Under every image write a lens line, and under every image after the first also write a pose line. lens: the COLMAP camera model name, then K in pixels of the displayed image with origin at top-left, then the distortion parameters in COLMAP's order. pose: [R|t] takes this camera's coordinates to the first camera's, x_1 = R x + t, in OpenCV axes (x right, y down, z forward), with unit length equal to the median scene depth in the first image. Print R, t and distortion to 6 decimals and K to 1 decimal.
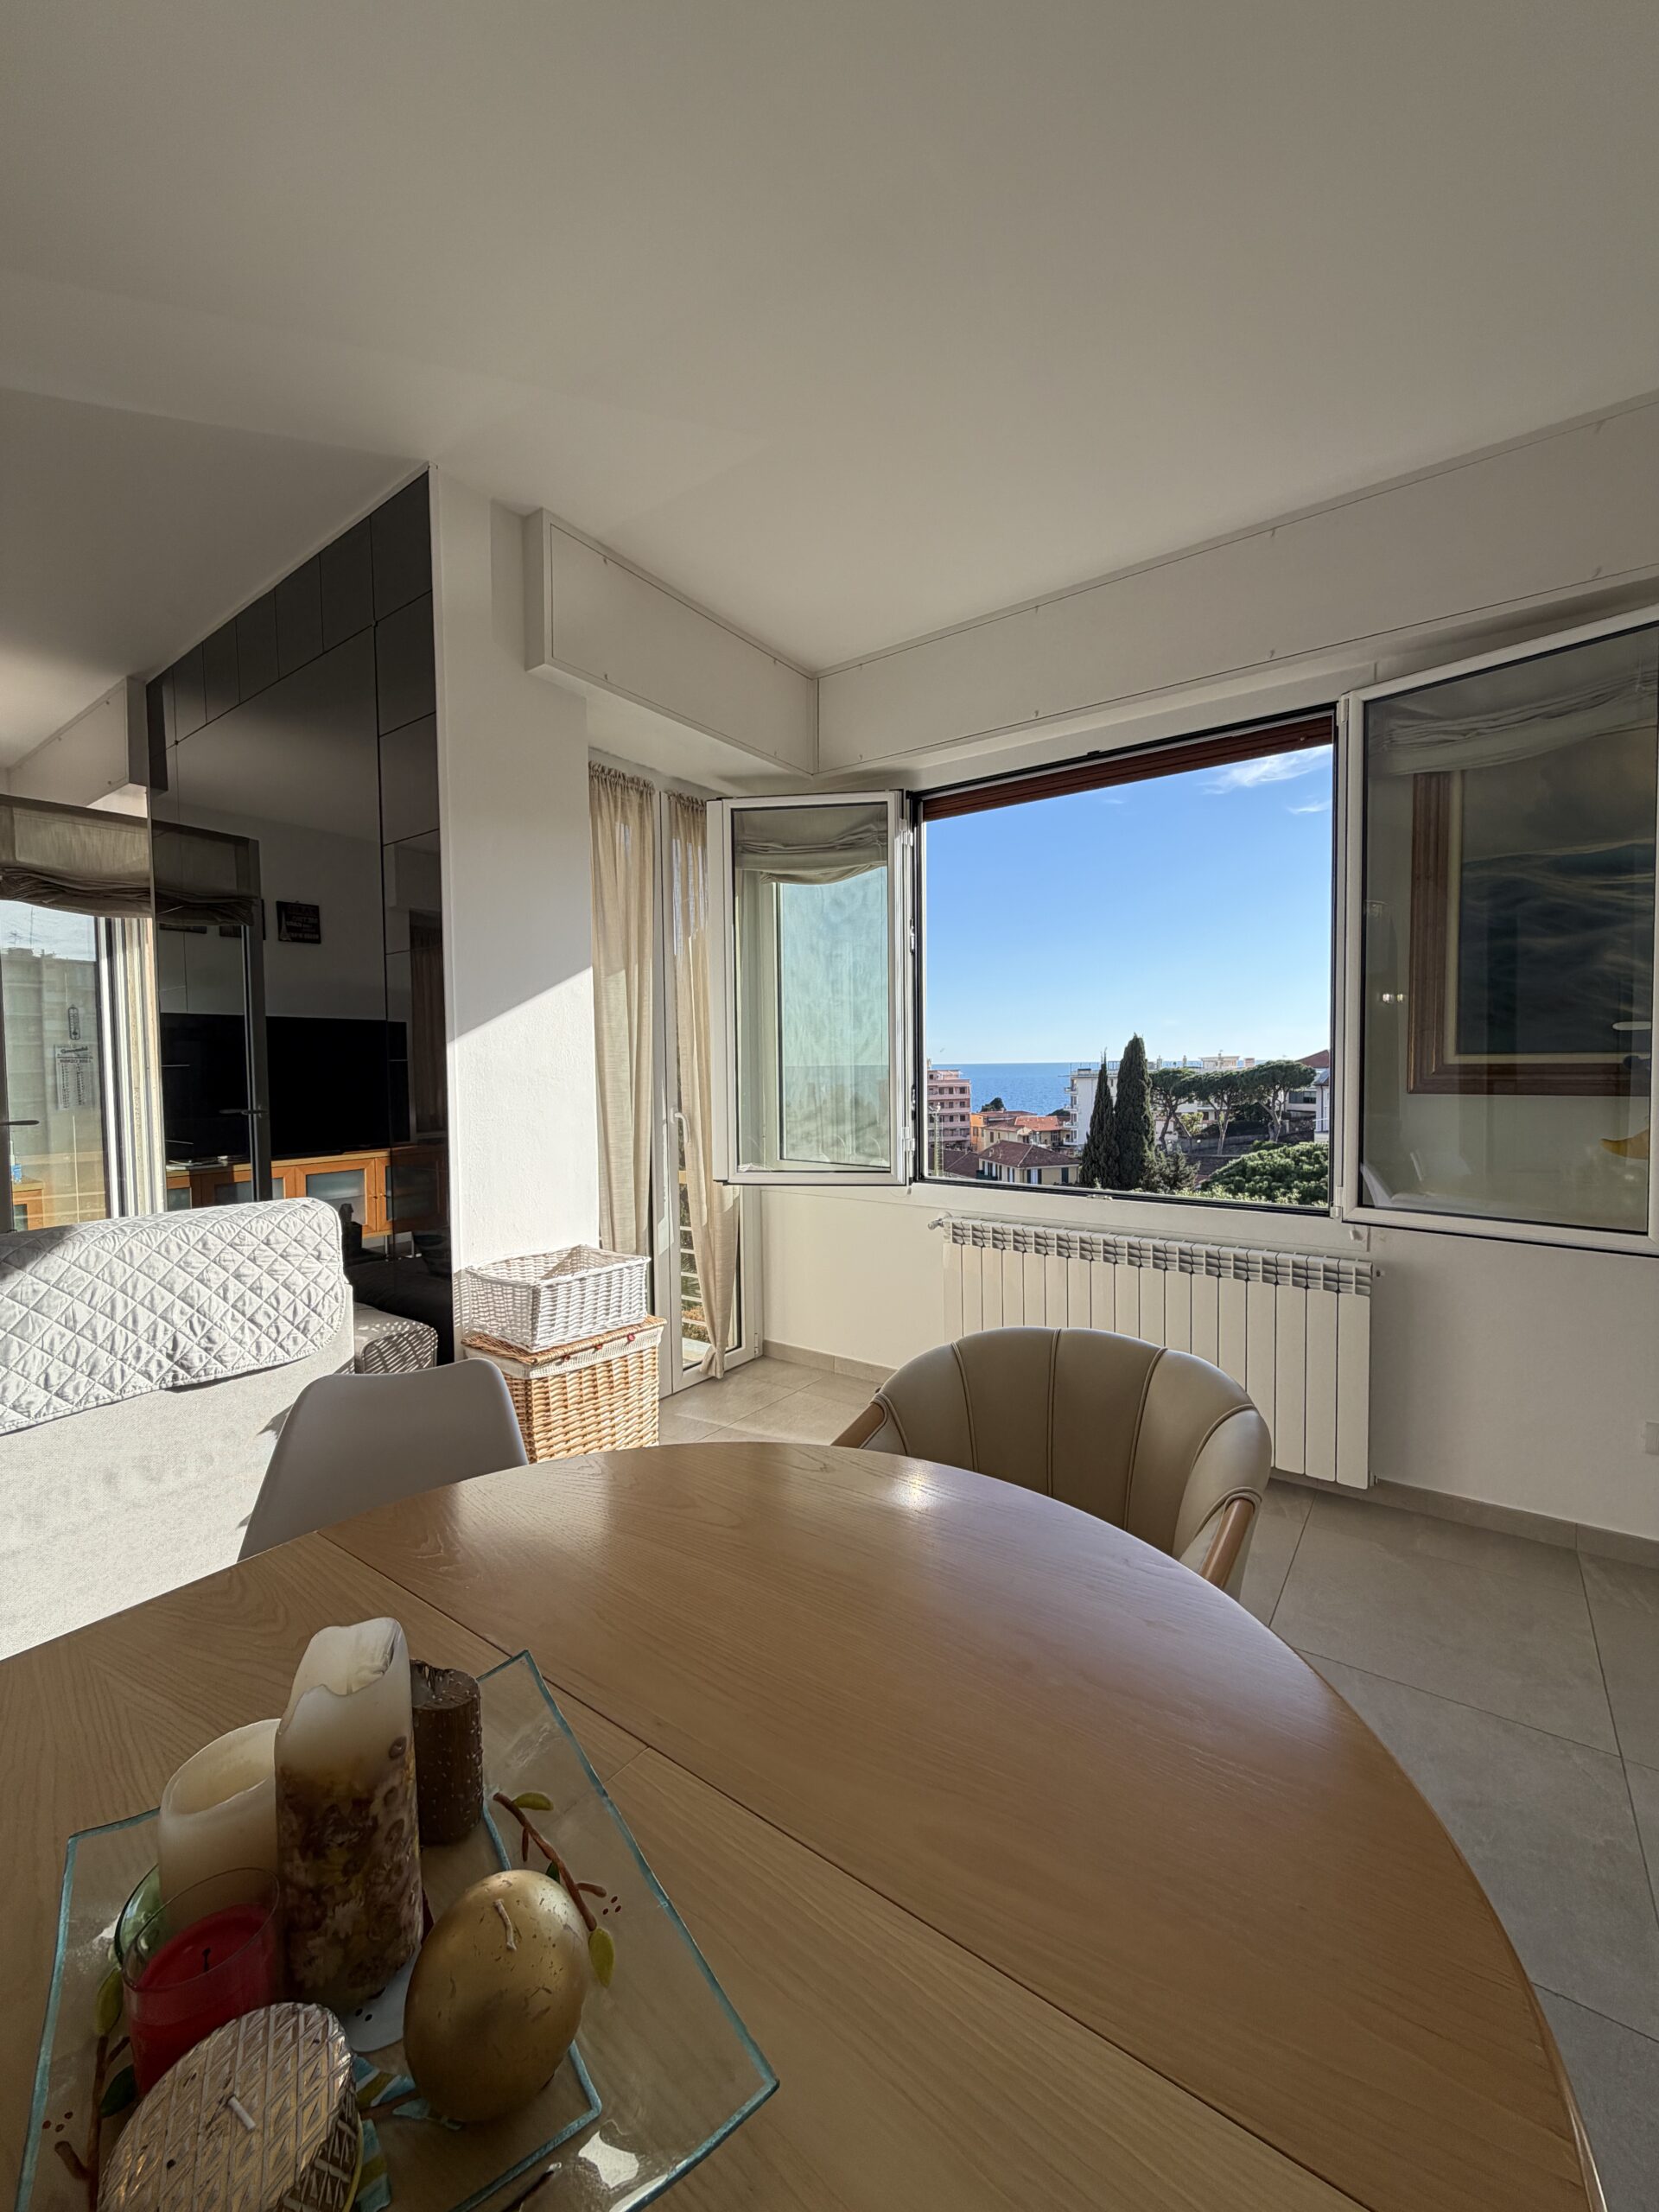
lens RADIAL K [[881.6, 0, 831.0], [0, 881.6, 1099.5], [0, 0, 1]] dist [0.000800, -0.000001]
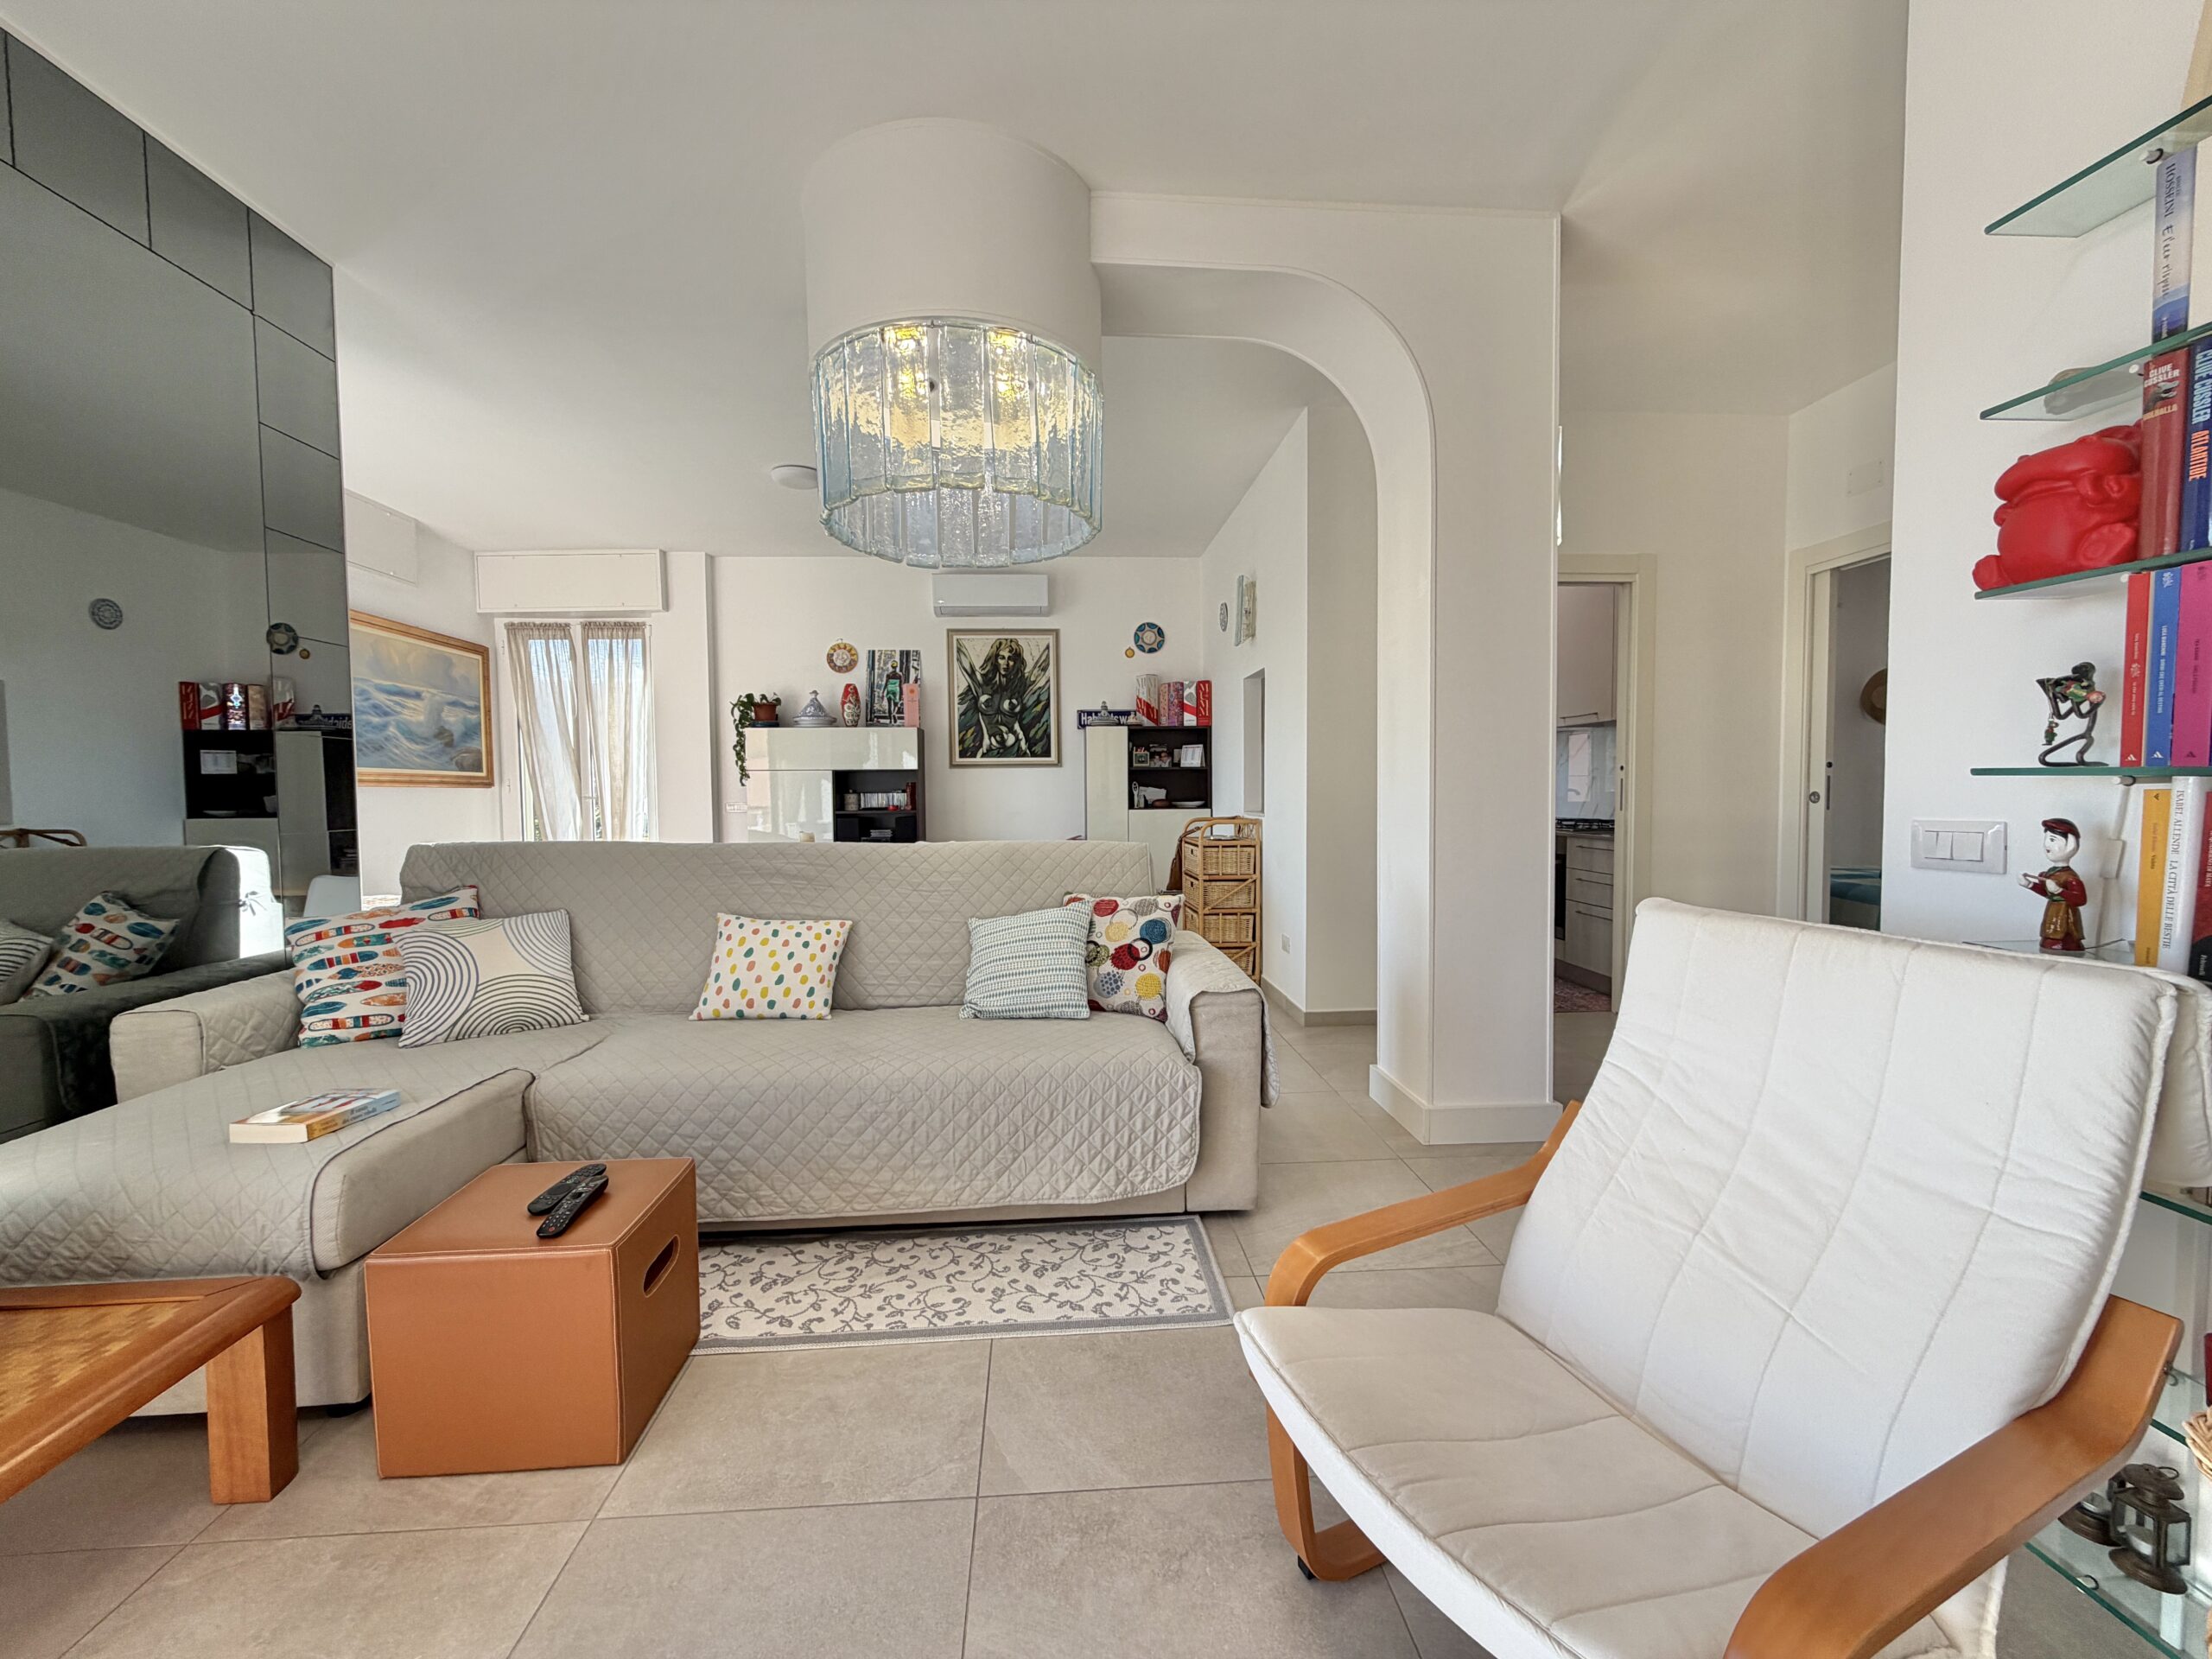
lens RADIAL K [[881.6, 0, 1096.2], [0, 881.6, 828.0], [0, 0, 1]] dist [0.000800, -0.000001]
pose [[-0.631882, -0.014138, 0.774935, -1.435612], [0.050473, 0.996961, 0.059344, 0.040960], [-0.773419, 0.076612, -0.629248, 0.679676]]
